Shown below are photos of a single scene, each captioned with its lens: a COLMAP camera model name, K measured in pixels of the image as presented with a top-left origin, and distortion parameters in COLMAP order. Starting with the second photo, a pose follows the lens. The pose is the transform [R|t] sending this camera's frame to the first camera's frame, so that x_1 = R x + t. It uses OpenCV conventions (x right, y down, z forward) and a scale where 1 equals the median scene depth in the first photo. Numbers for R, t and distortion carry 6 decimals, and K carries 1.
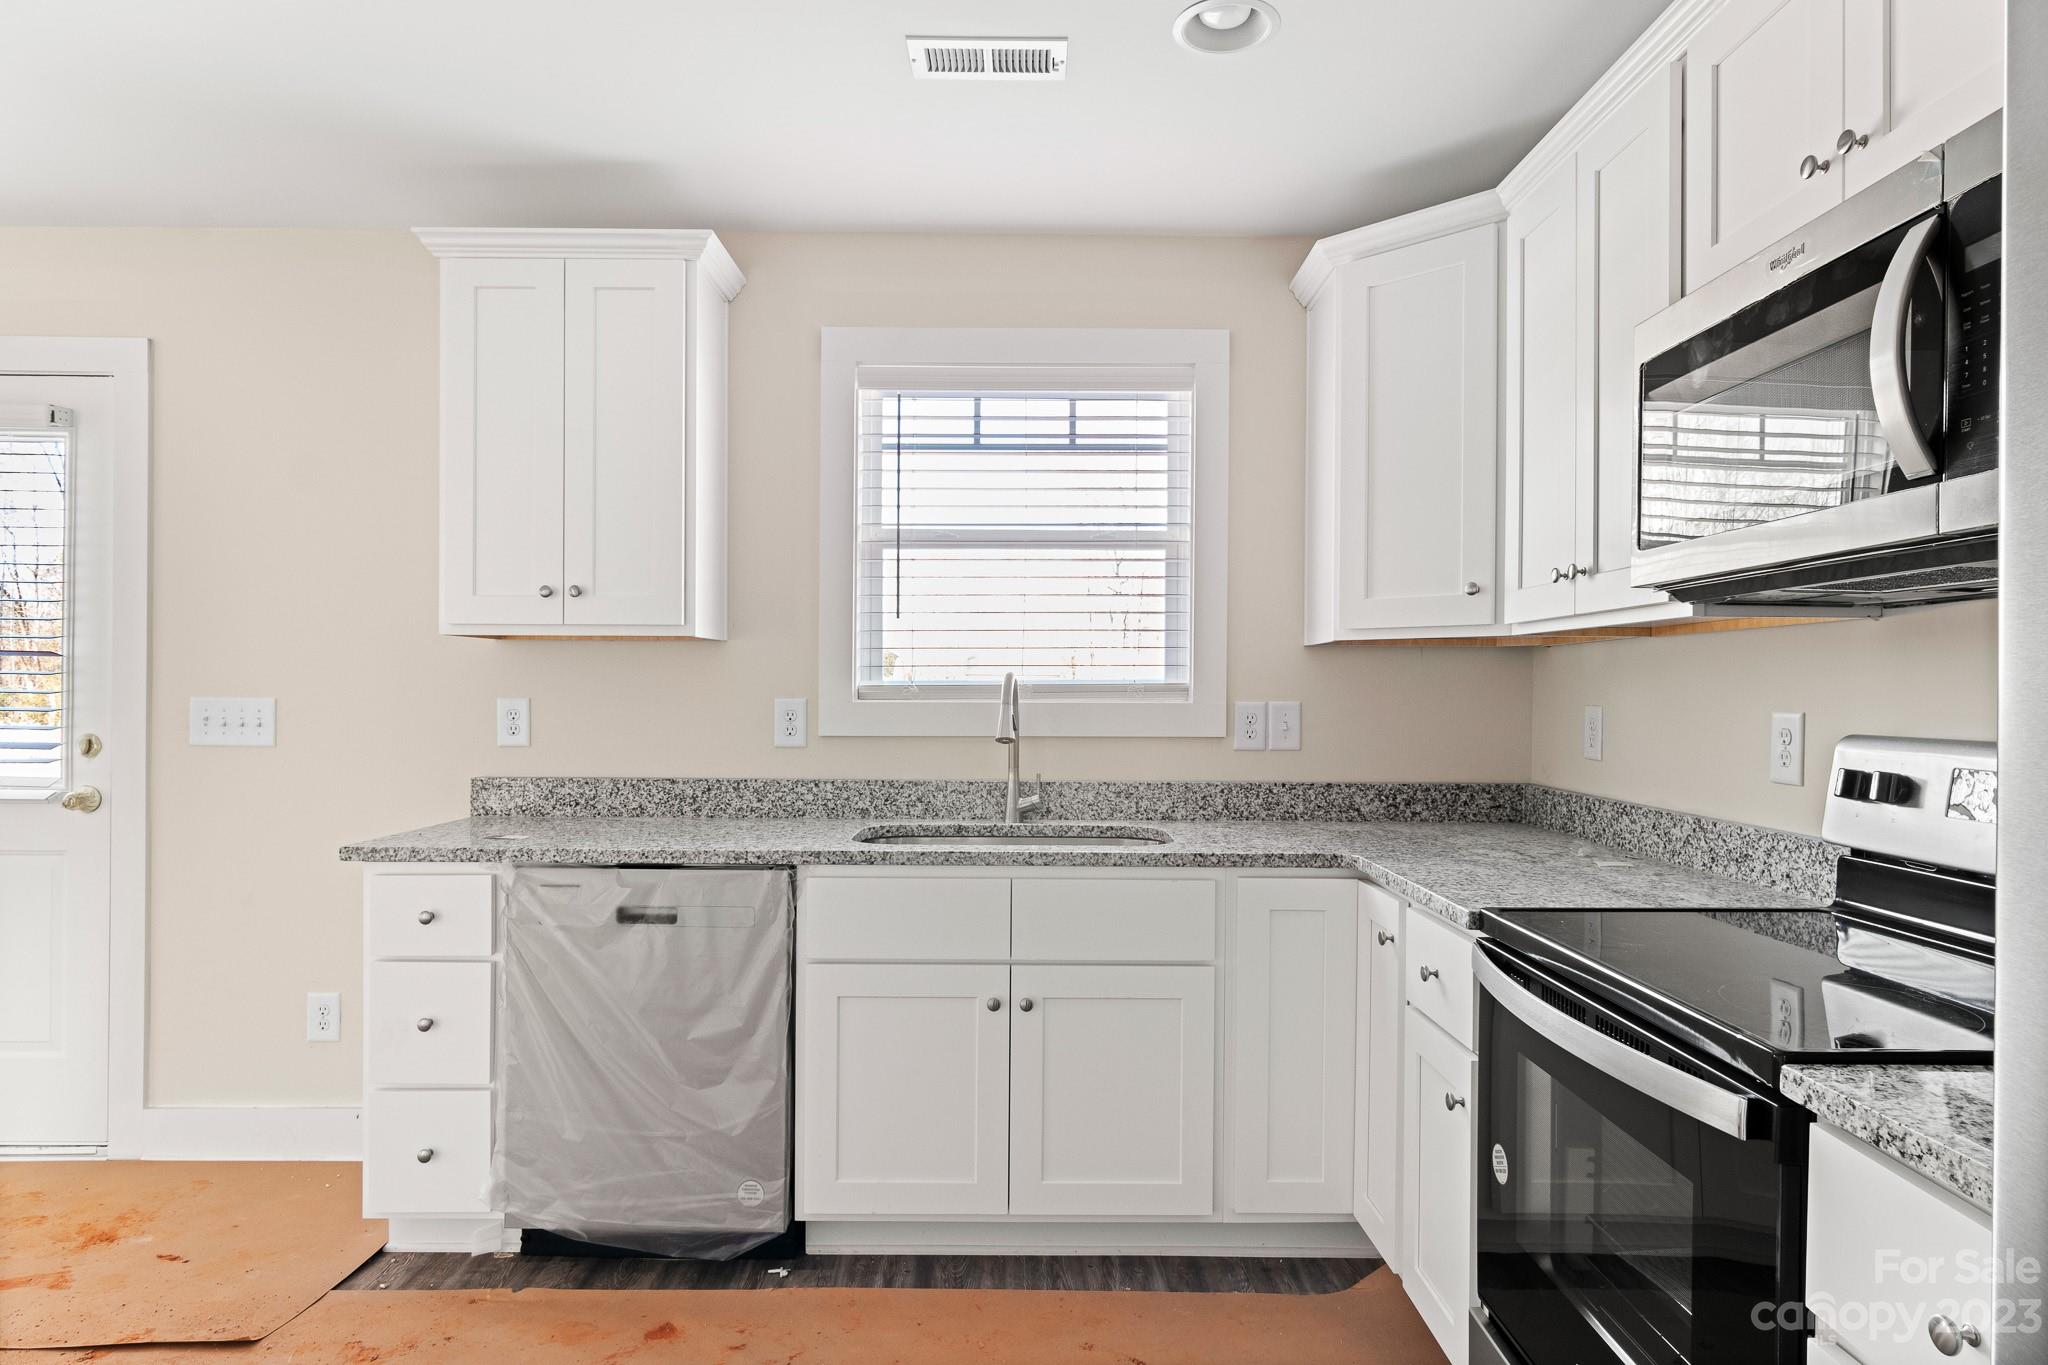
lens RADIAL K [[1196.8, 0, 1034.8], [0, 1196.8, 685.5], [0, 0, 1]] dist [-0.004012, -0.006392]
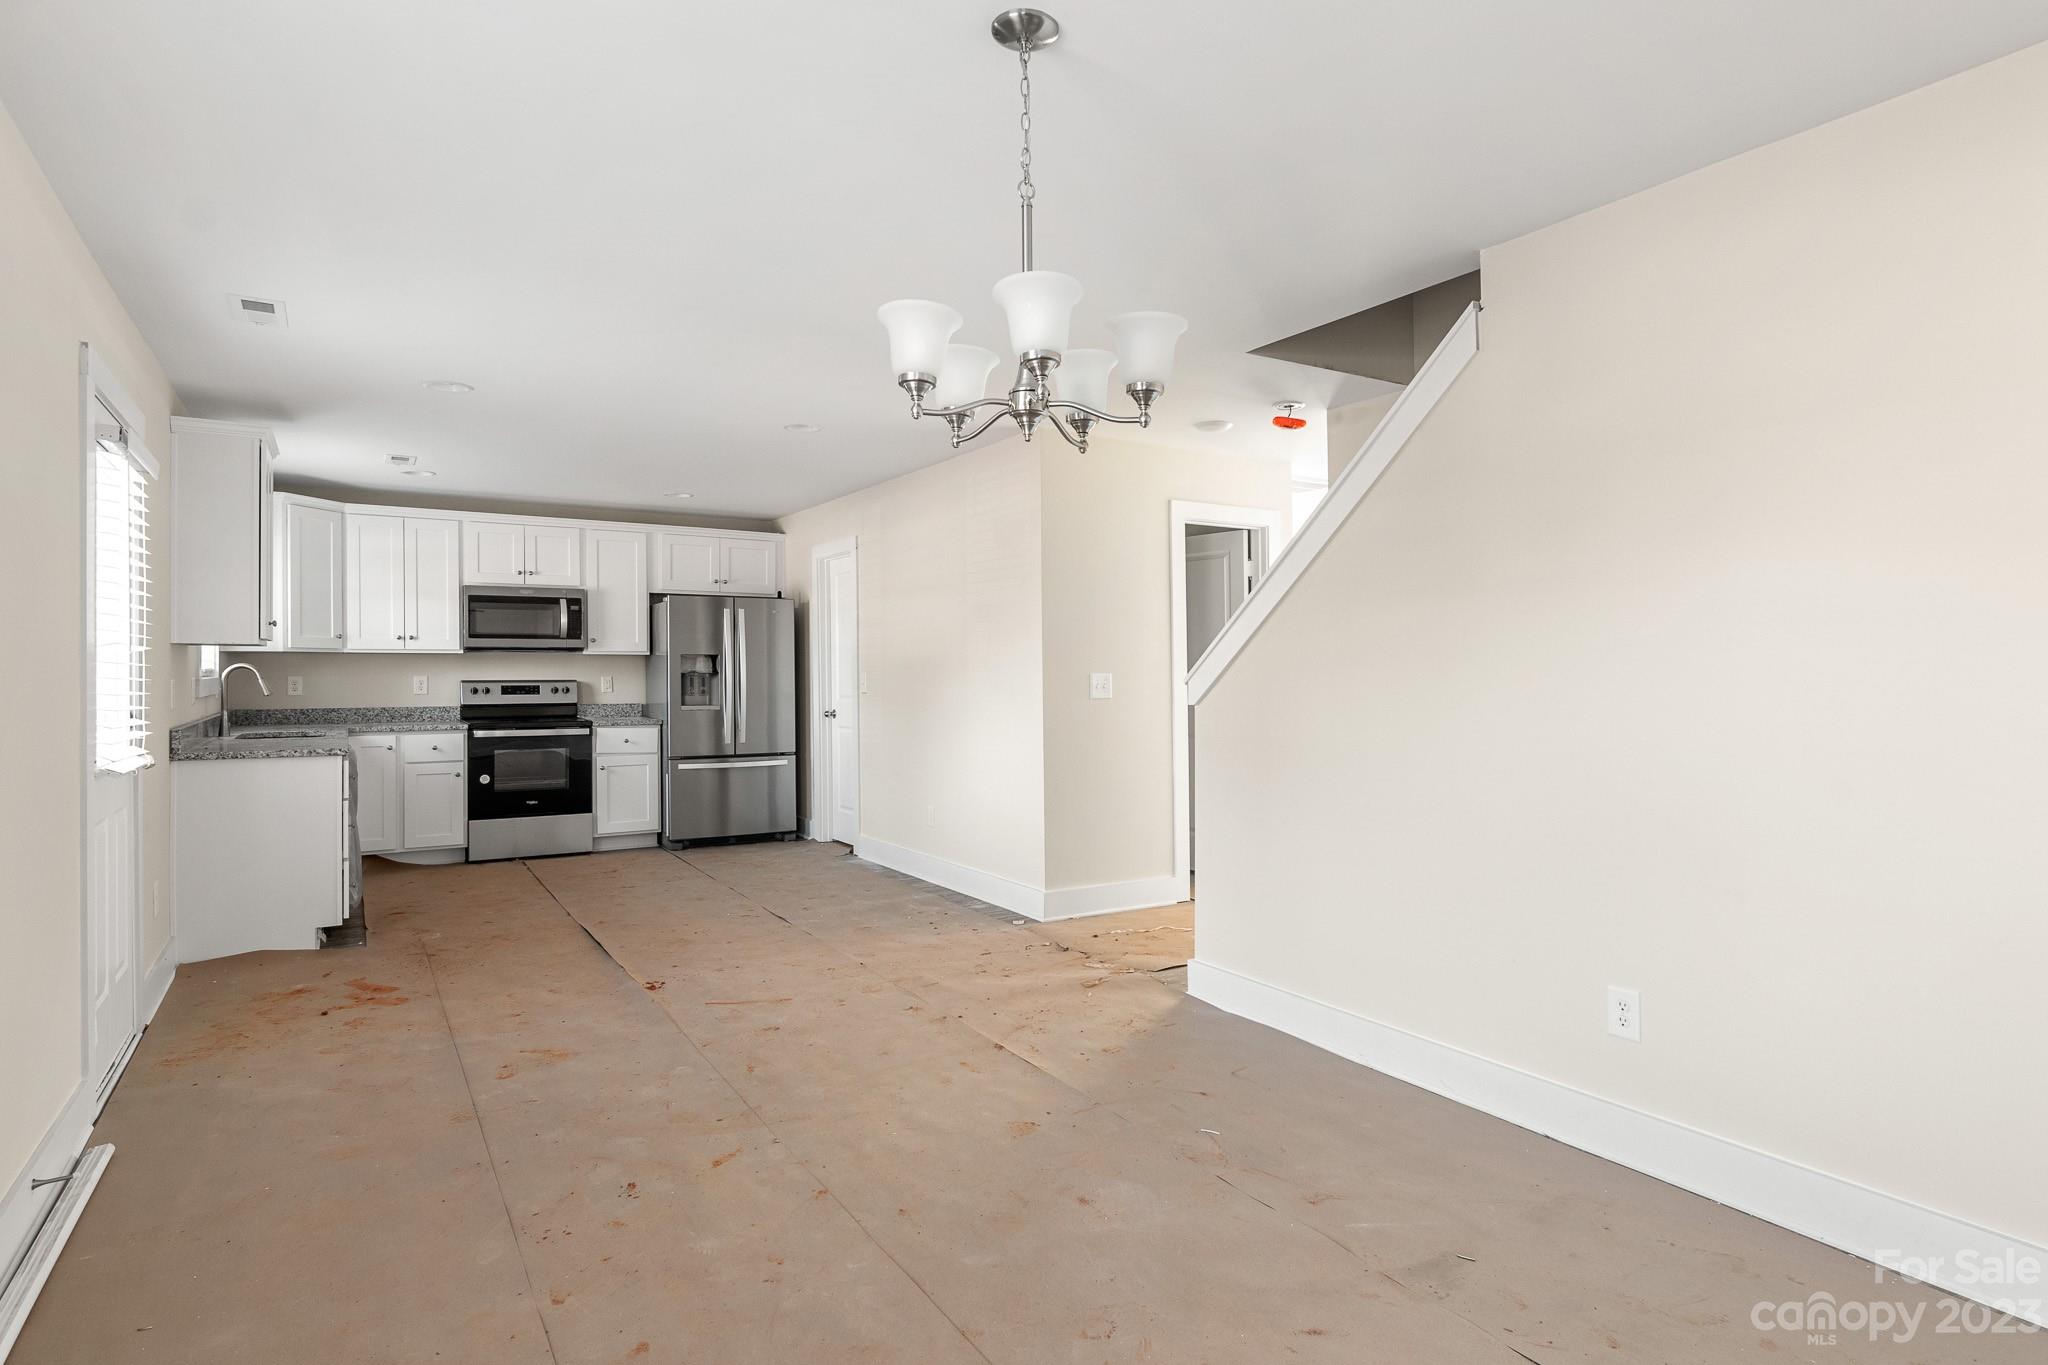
lens RADIAL K [[1050.5, 0, 1032.3], [0, 1050.5, 661.2], [0, 0, 1]] dist [-0.012649, 0.002007]
pose [[-0.537362, 0.001050, 0.843351, -2.240635], [-0.004835, 0.999979, -0.004326, -0.014439], [-0.843338, -0.006402, -0.537346, 0.781258]]
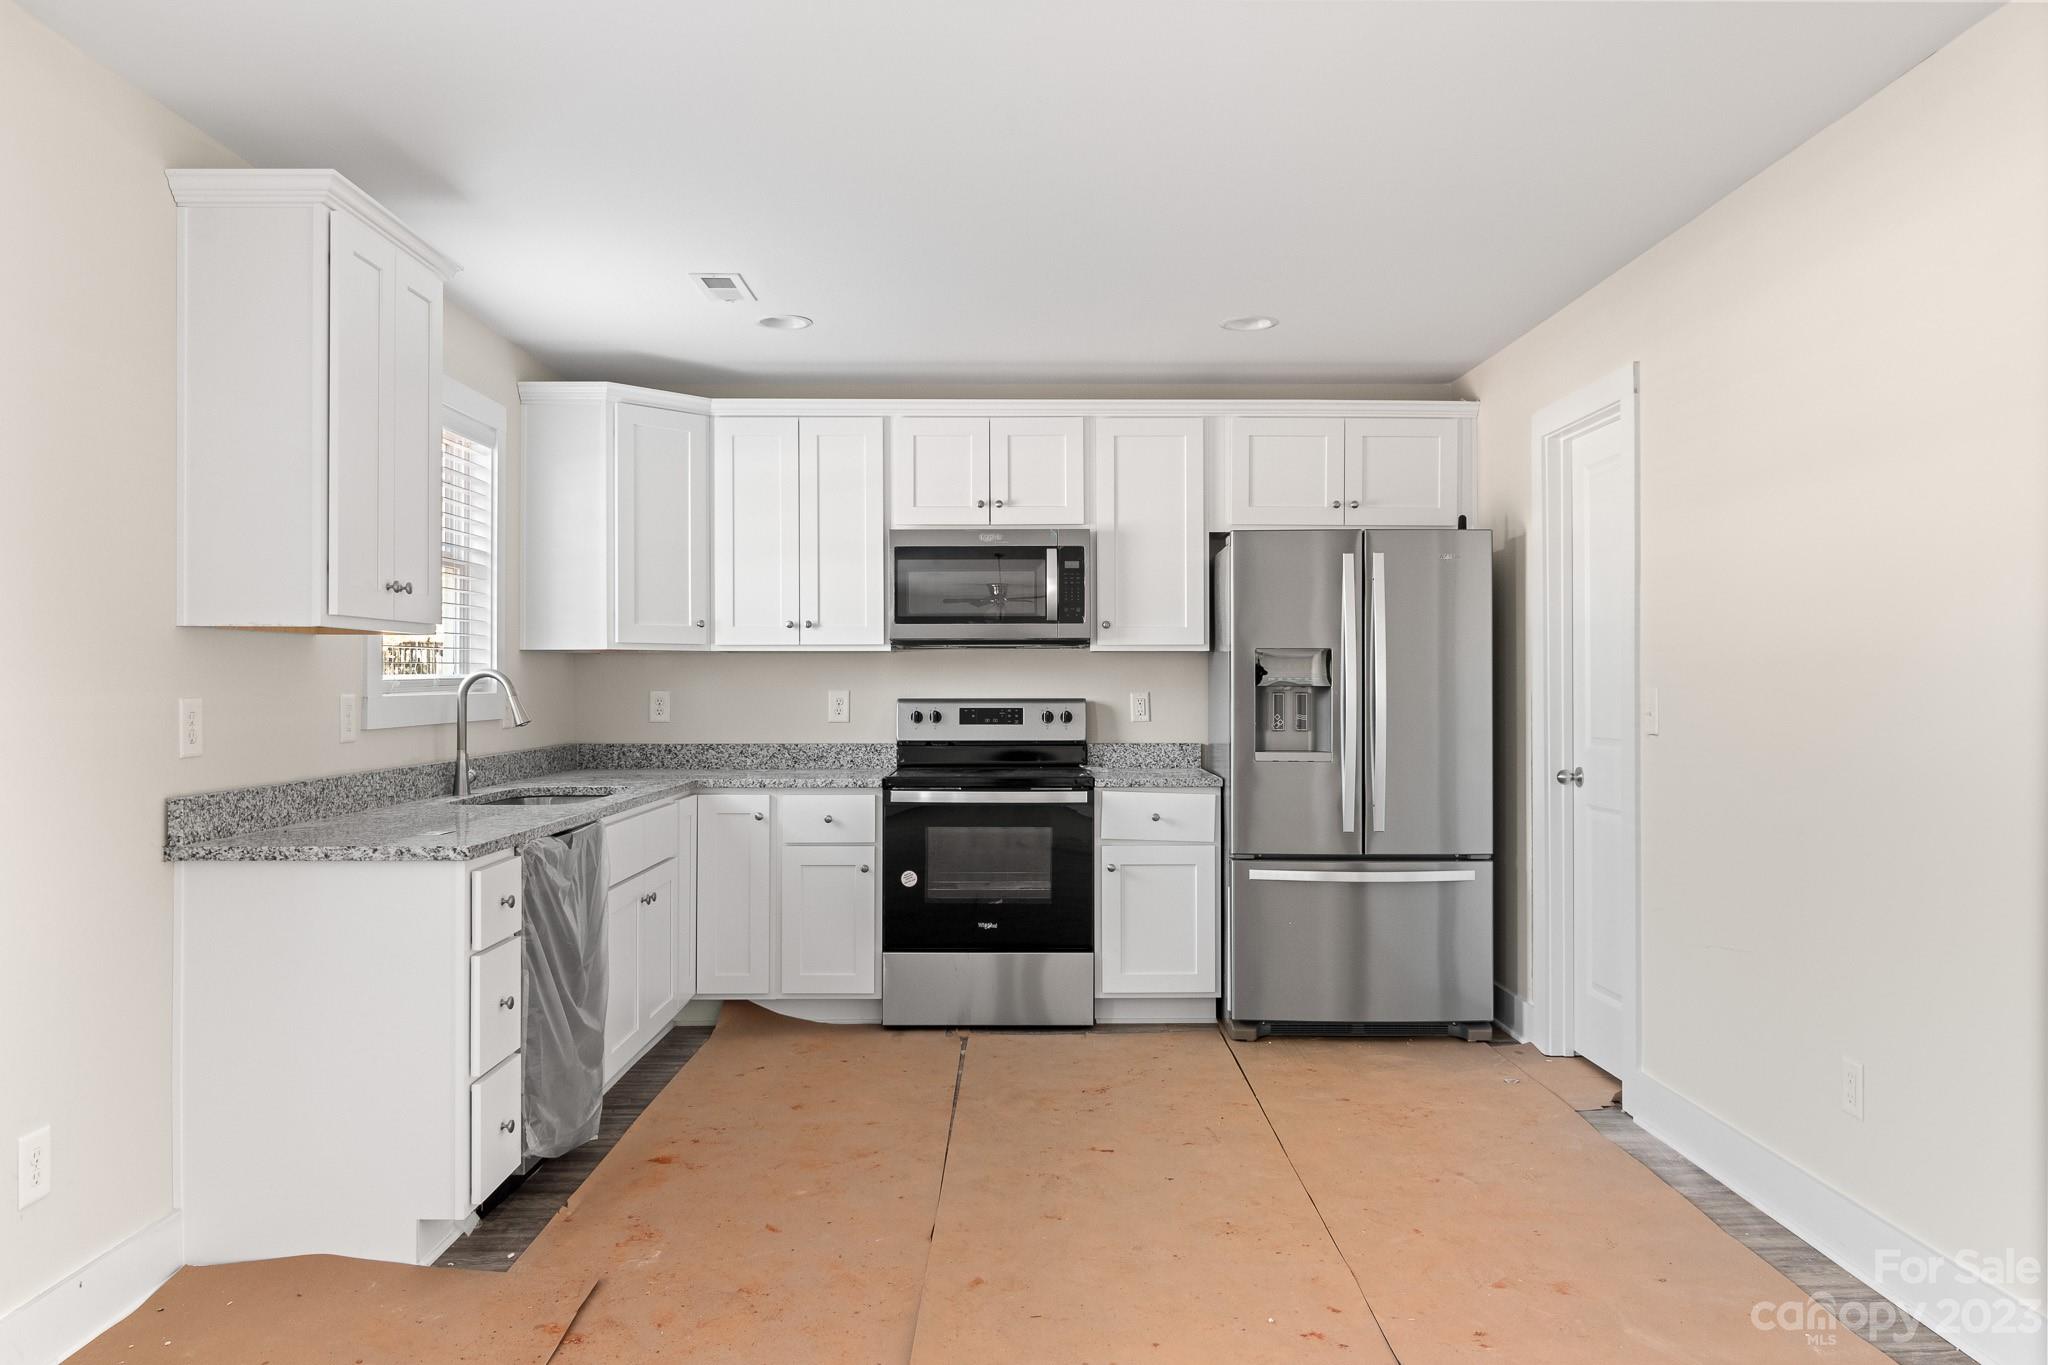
lens RADIAL K [[1458.3, 0, 1034.4], [0, 1458.3, 672.6], [0, 0, 1]] dist [-0.004178, 0.009954]
pose [[-0.003062, 0.000378, 0.999995, -1.453246], [-0.003128, 0.999995, -0.000387, -0.008525], [-0.999990, -0.003129, -0.003061, 0.432024]]
